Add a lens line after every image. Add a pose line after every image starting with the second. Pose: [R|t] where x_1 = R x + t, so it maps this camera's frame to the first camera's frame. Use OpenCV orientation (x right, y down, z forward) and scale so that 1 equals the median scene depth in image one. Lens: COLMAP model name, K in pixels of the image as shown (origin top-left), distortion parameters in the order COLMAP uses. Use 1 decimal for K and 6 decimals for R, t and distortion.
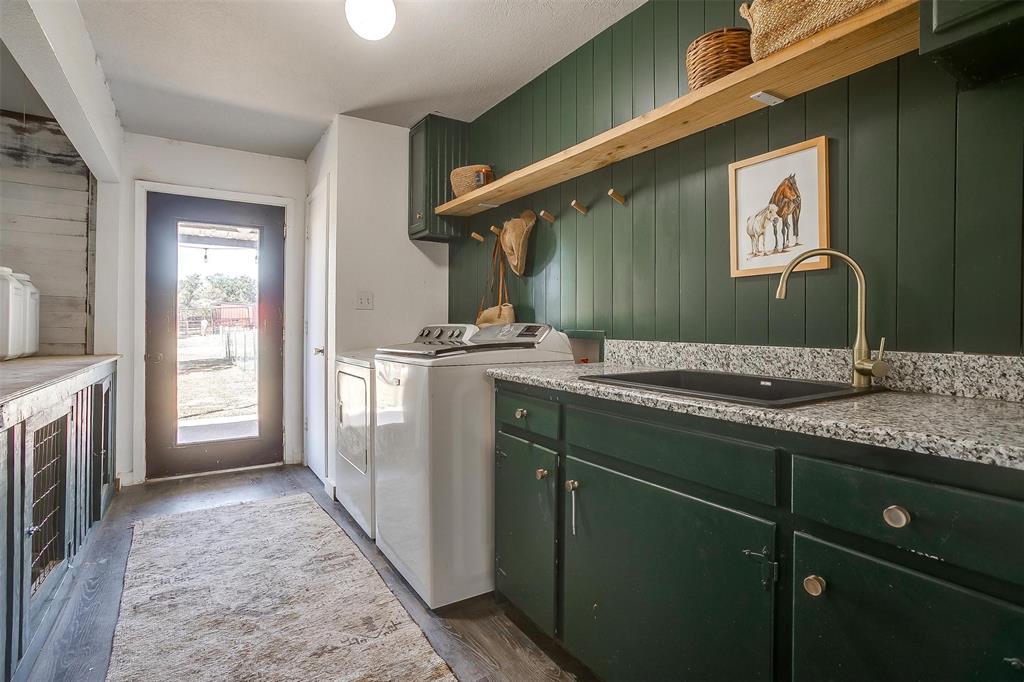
lens RADIAL K [[506.3, 0, 512.6], [0, 506.3, 332.6], [0, 0, 1]] dist [-0.054859, 0.029893]
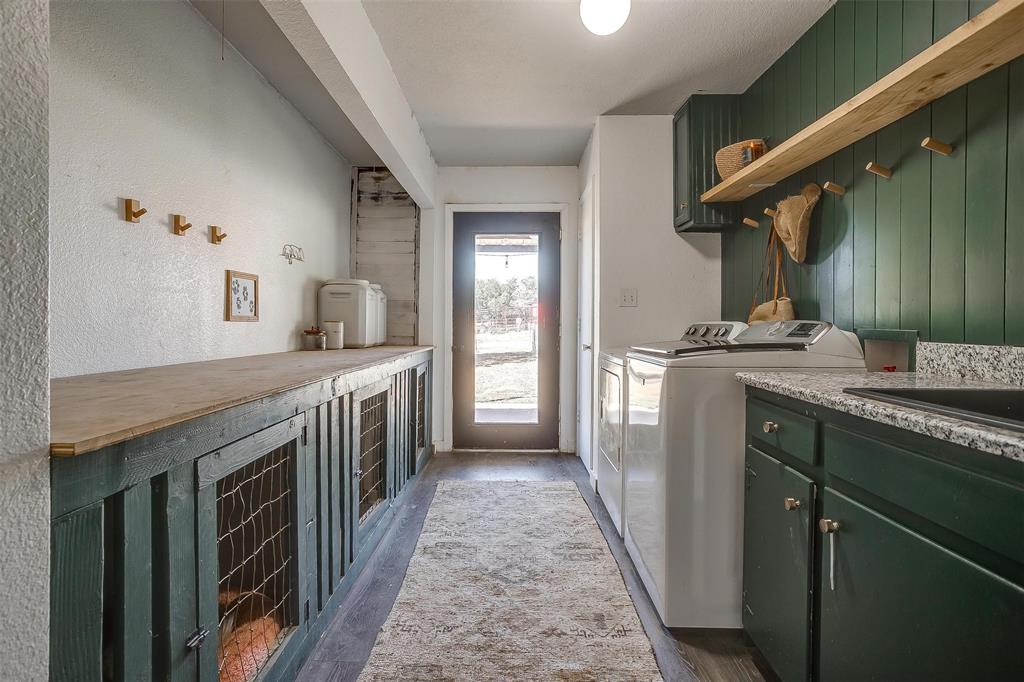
lens RADIAL K [[510.9, 0, 509.8], [0, 510.9, 331.3], [0, 0, 1]] dist [-0.059827, 0.041576]
pose [[0.828011, 0.010314, -0.560616, 0.096360], [-0.008962, 0.999947, 0.005160, -0.000485], [0.560640, 0.000751, 0.828060, 0.047832]]
